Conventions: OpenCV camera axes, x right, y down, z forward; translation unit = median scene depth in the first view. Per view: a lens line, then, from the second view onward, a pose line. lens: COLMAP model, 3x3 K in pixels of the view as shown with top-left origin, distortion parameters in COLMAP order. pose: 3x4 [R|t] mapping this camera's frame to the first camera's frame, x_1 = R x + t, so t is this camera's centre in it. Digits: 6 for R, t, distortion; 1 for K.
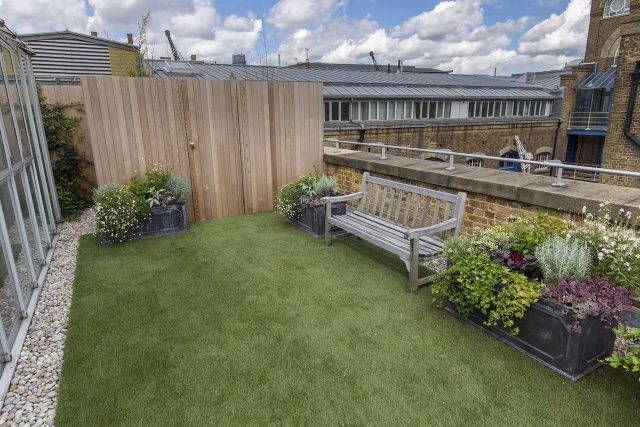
lens RADIAL K [[374.0, 0, 320.0], [0, 374.0, 213.5], [0, 0, 1]] dist [-0.015205, 0.003514]
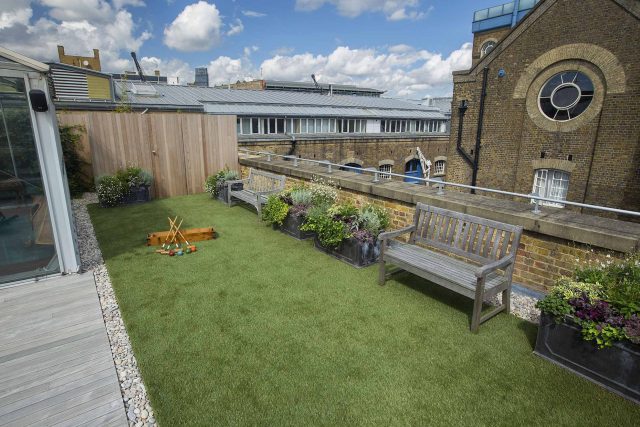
lens RADIAL K [[342.8, 0, 320.0], [0, 342.8, 213.5], [0, 0, 1]] dist [-0.063364, 0.036509]
pose [[0.992877, -0.008464, 0.118839, 0.060832], [0.009042, 0.999950, -0.004323, 0.029795], [-0.118796, 0.005367, 0.992904, -0.168043]]
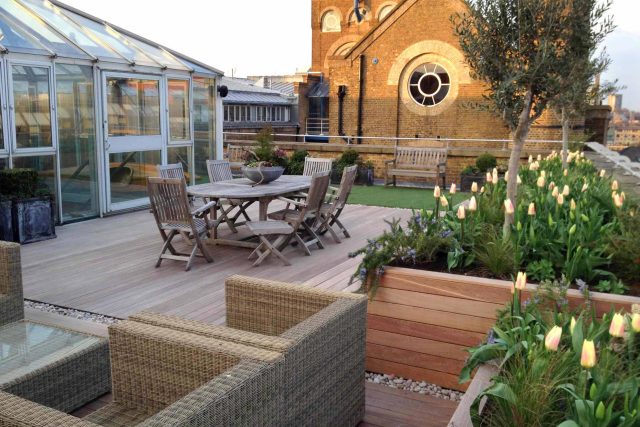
lens RADIAL K [[600.5, 0, 320.0], [0, 600.5, 213.5], [0, 0, 1]] dist [0.011791, -0.006365]
pose [[0.825705, -0.060649, 0.560832, -0.331943], [0.117037, 0.990989, -0.065146, 0.138469], [-0.551827, 0.119430, 0.825363, -0.495429]]
